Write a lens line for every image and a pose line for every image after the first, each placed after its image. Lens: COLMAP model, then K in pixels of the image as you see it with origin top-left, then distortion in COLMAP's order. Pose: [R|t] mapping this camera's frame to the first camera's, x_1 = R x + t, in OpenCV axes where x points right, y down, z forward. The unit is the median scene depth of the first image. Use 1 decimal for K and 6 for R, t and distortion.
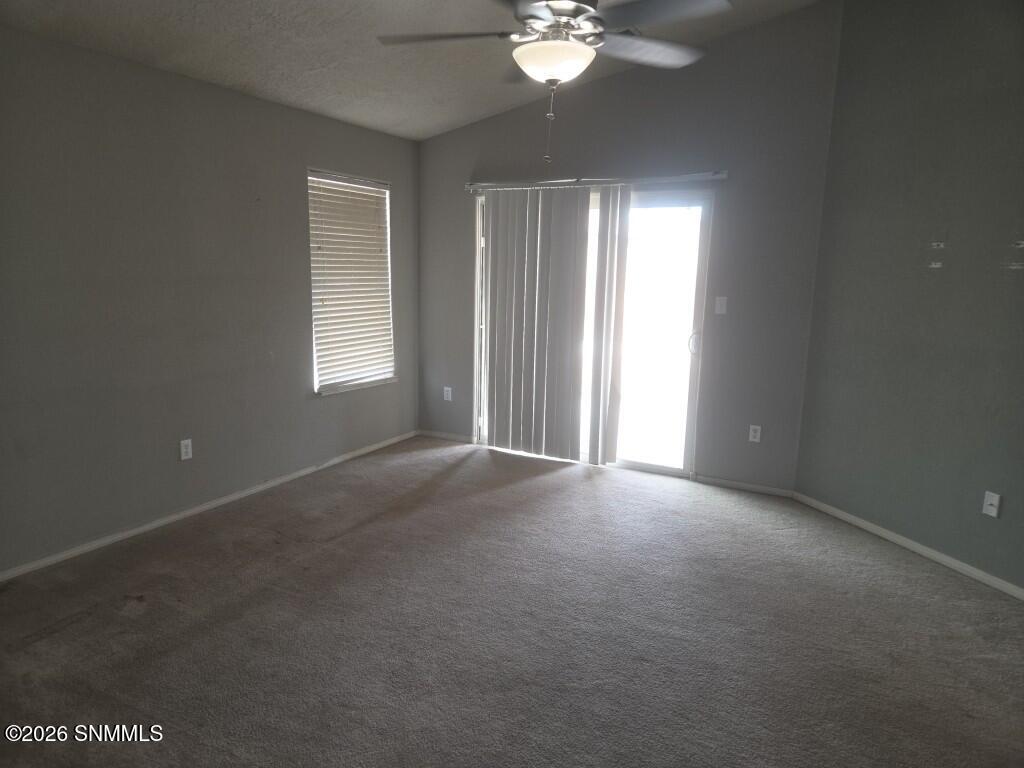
lens RADIAL K [[685.2, 0, 503.2], [0, 685.2, 387.9], [0, 0, 1]] dist [0.064402, -0.050404]
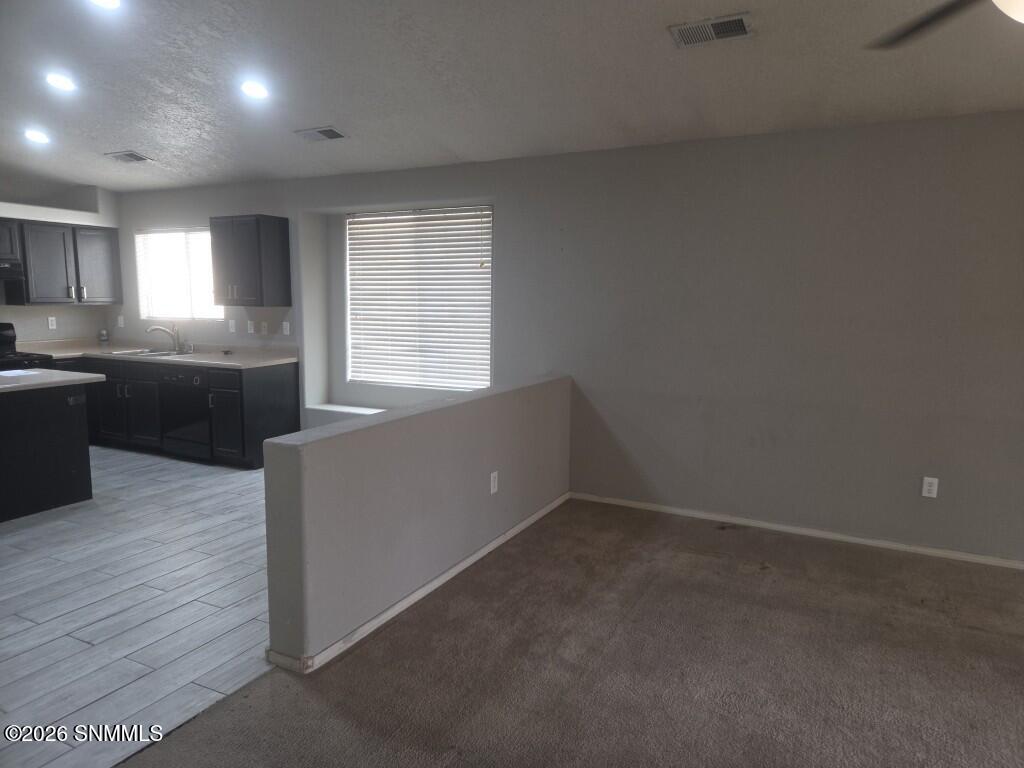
lens RADIAL K [[685.2, 0, 520.4], [0, 685.2, 387.8], [0, 0, 1]] dist [0.064402, -0.050404]
pose [[0.024204, 0.114985, -0.993072, 0.413992], [-0.184673, 0.976782, 0.108597, -0.041731], [0.982502, 0.180765, 0.044877, 0.286056]]
